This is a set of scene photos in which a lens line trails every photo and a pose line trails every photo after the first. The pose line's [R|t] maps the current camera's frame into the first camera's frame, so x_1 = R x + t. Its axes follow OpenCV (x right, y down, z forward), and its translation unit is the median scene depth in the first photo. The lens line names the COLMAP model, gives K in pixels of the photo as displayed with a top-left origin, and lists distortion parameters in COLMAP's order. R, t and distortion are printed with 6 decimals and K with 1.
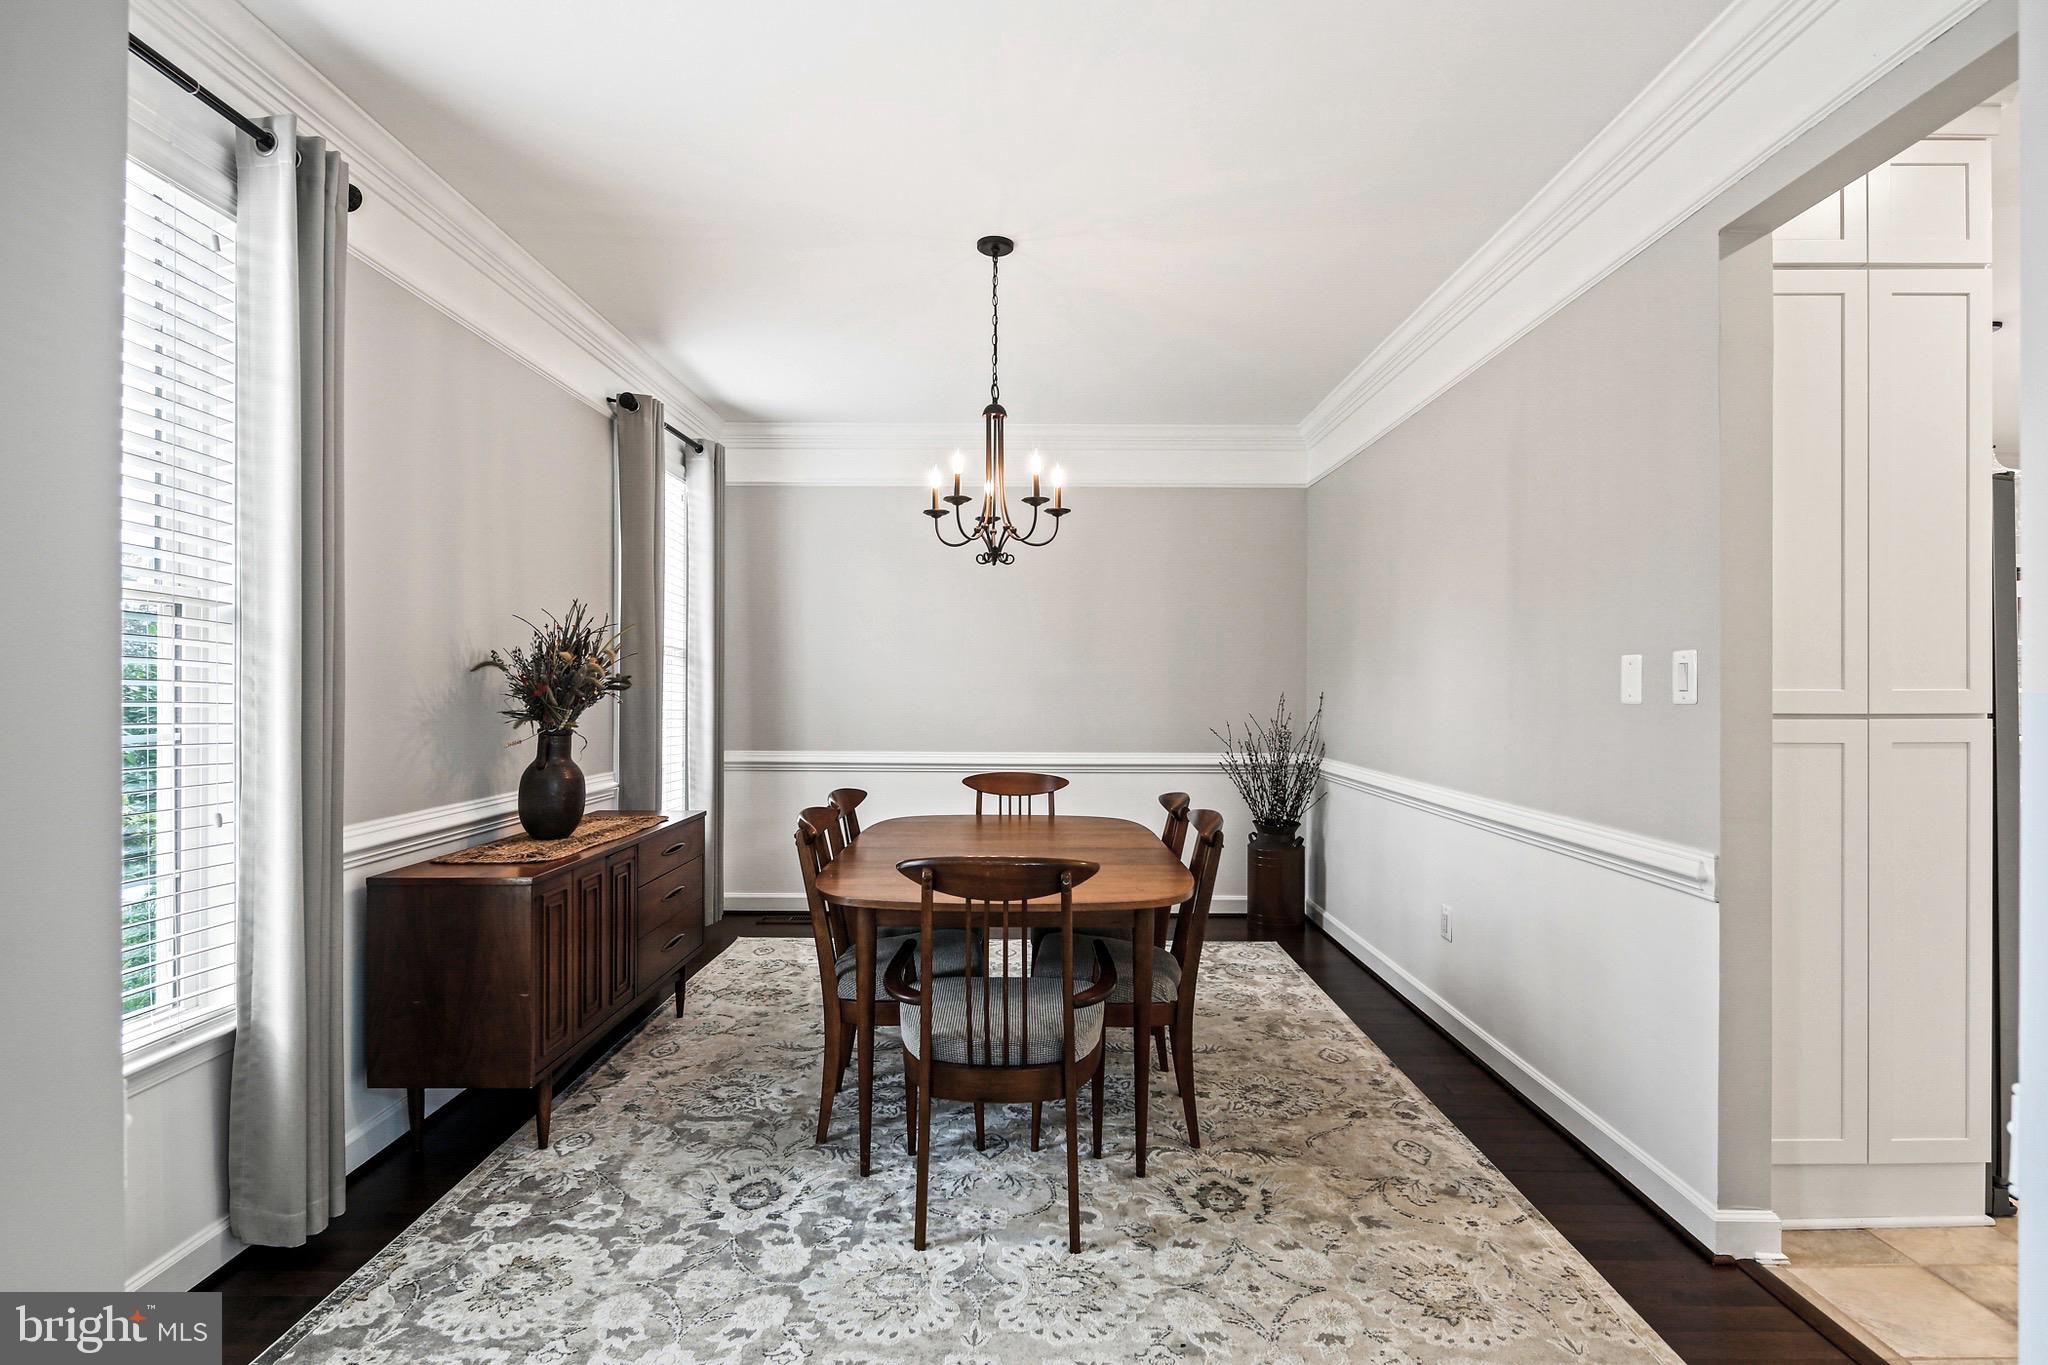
lens RADIAL K [[994.1, 0, 1027.9], [0, 994.1, 684.5], [0, 0, 1]] dist [0.004050, -0.003878]
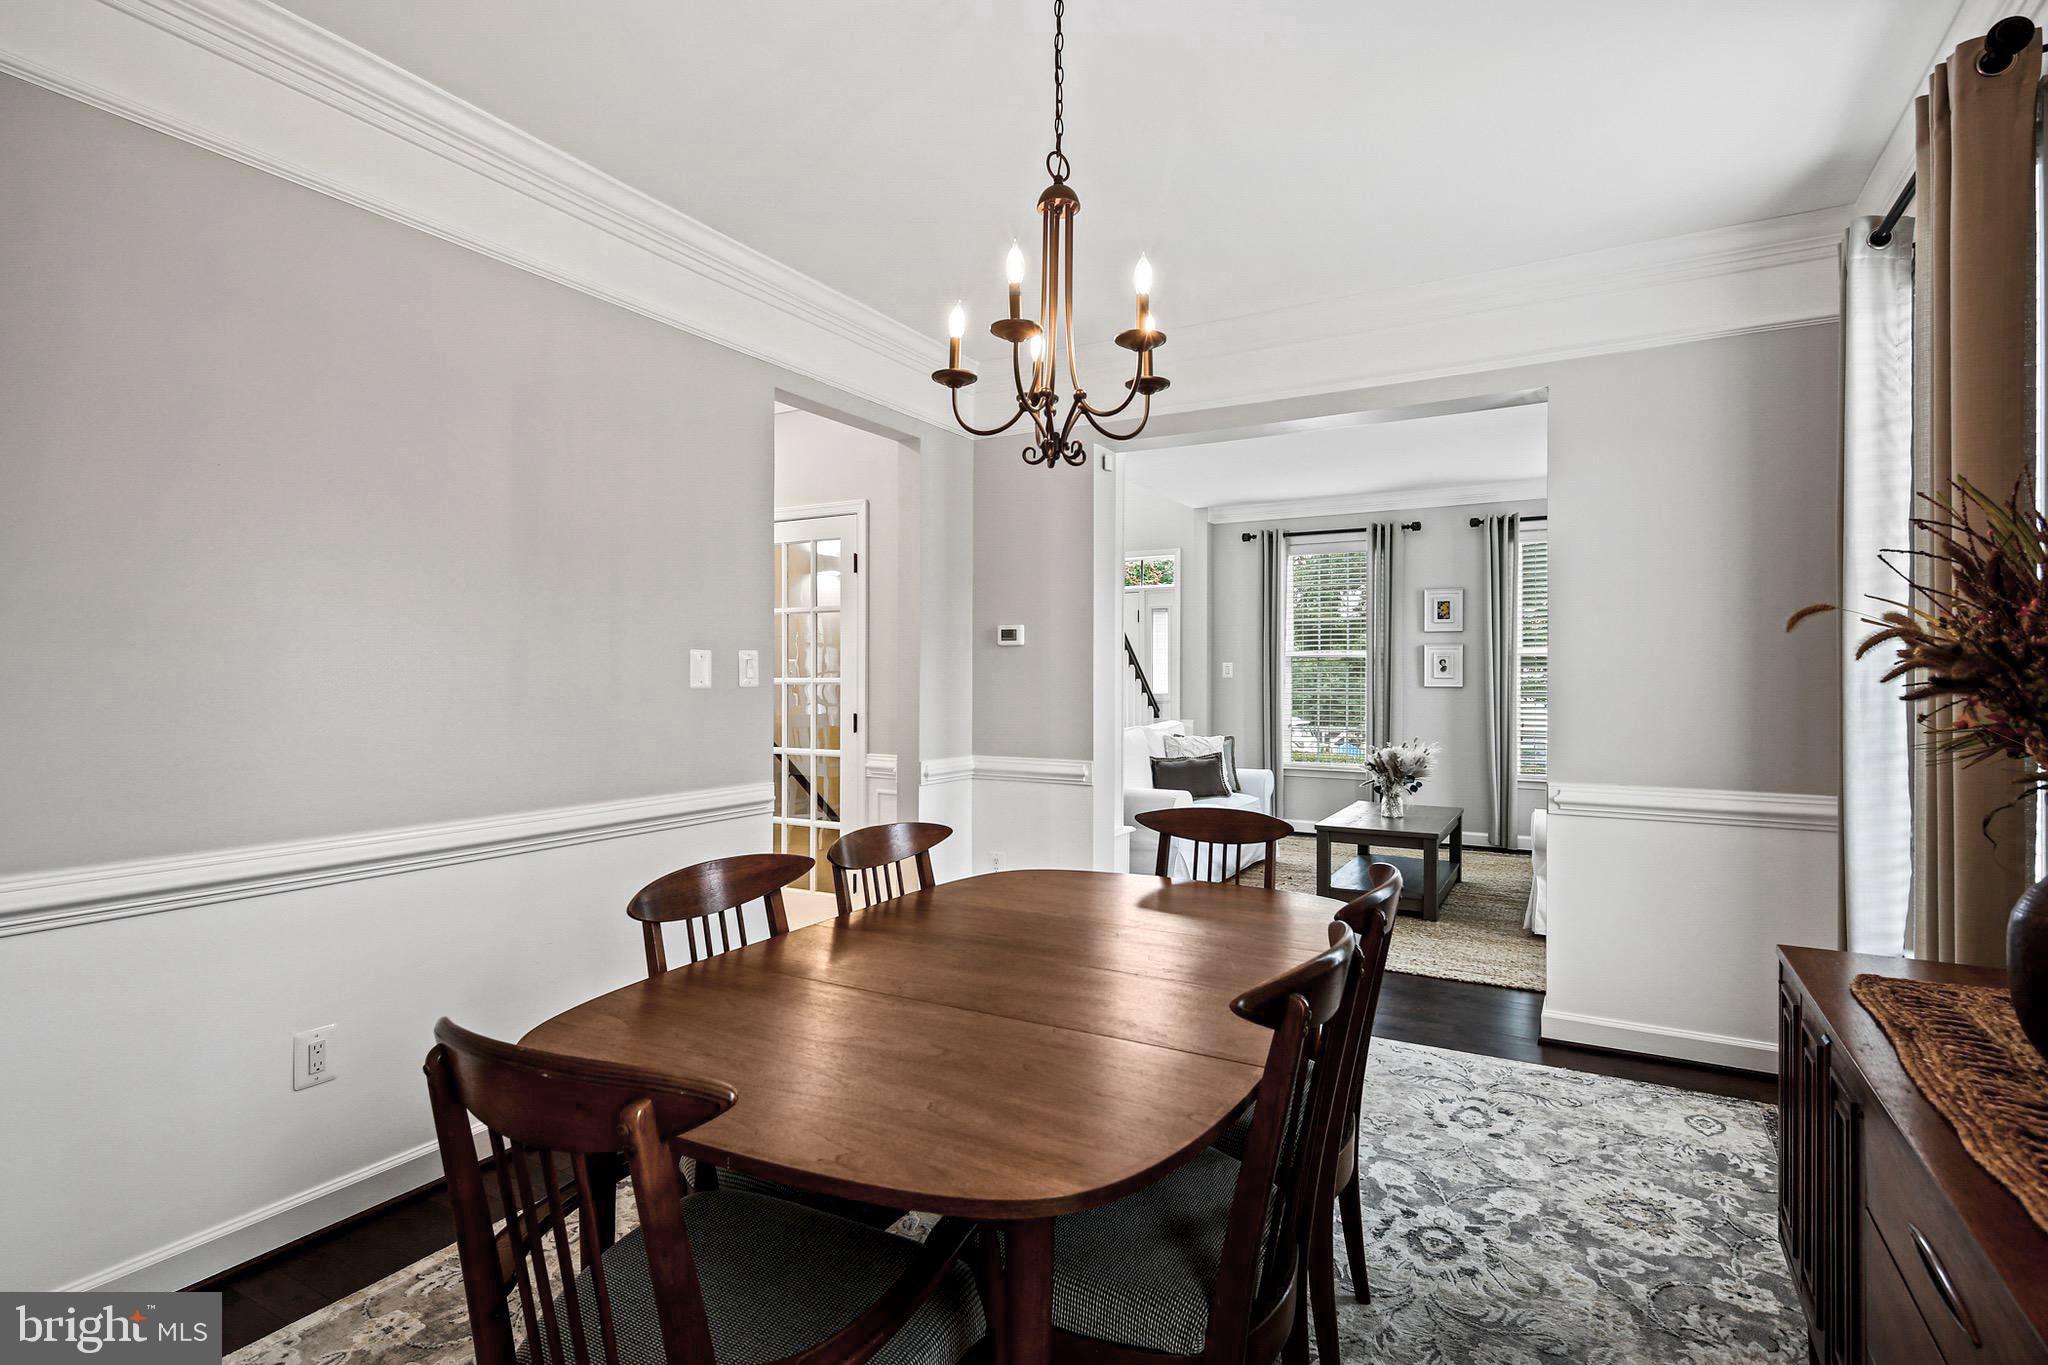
lens RADIAL K [[994.1, 0, 1026.5], [0, 994.1, 675.1], [0, 0, 1]] dist [0.004050, -0.003878]
pose [[-0.871140, -0.004241, 0.491017, -0.407010], [-0.004653, 0.999989, 0.000382, 0.000305], [-0.491013, -0.001952, -0.871150, 2.049973]]
